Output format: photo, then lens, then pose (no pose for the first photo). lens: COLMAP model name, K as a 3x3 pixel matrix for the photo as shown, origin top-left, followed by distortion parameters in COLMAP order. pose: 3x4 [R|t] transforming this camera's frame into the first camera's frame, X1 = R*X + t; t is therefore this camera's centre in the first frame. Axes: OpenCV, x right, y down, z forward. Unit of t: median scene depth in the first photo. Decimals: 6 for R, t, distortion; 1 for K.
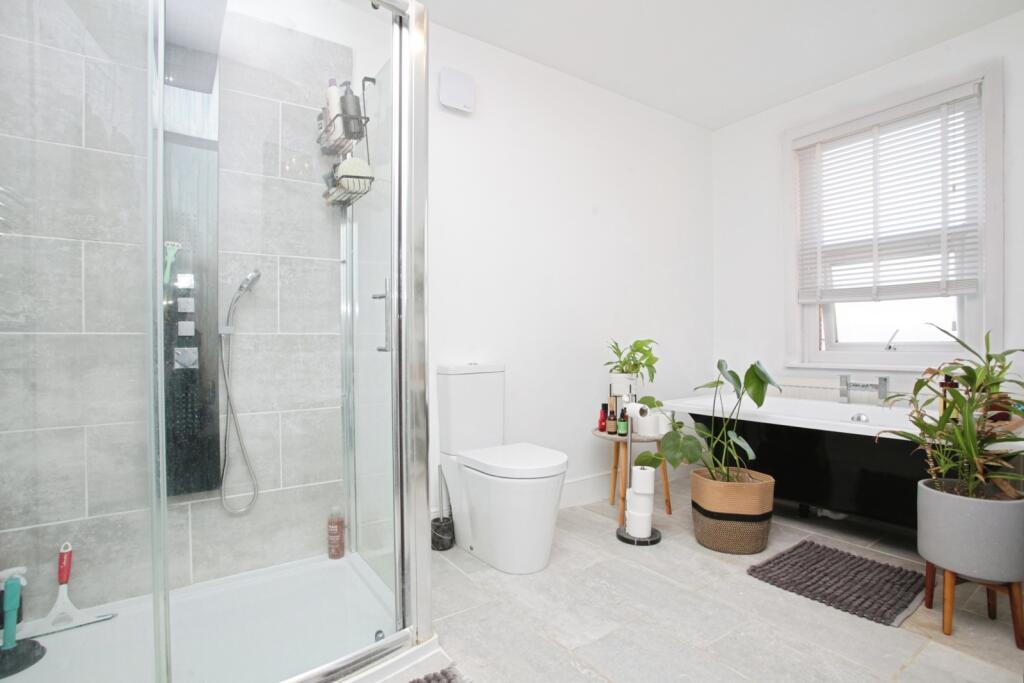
lens RADIAL K [[495.1, 0, 508.1], [0, 495.1, 338.4], [0, 0, 1]] dist [-0.018317, 0.012268]
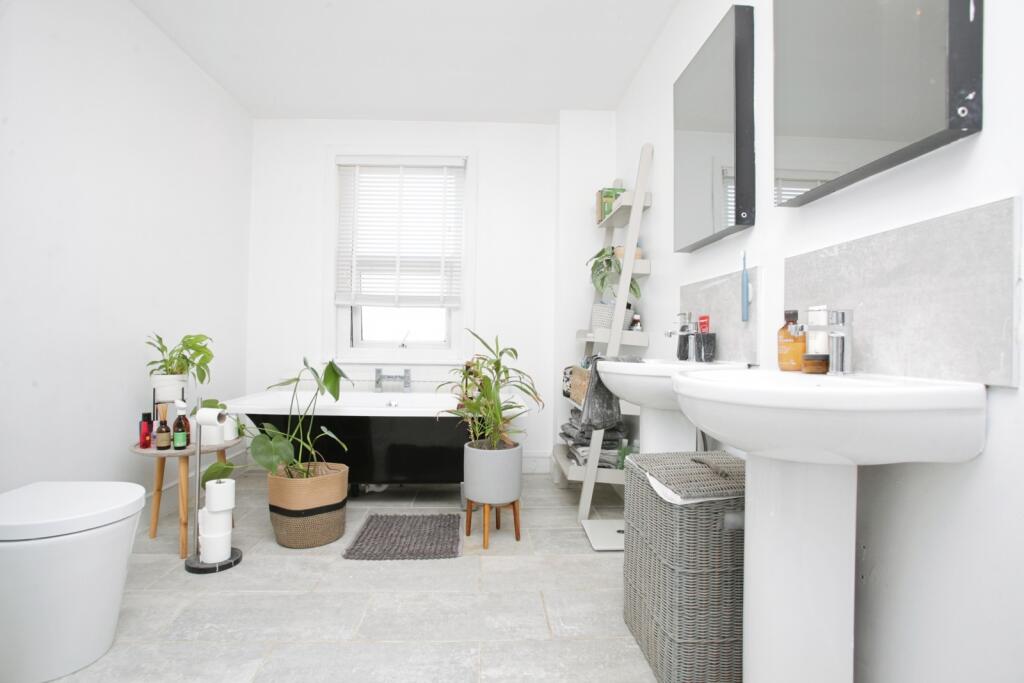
lens RADIAL K [[495.1, 0, 510.7], [0, 495.1, 336.4], [0, 0, 1]] dist [-0.018317, 0.012268]
pose [[0.575675, 0.021728, 0.817390, -0.148254], [-0.025962, 0.999629, -0.008287, -0.000993], [-0.817266, -0.016451, 0.576025, 0.080672]]
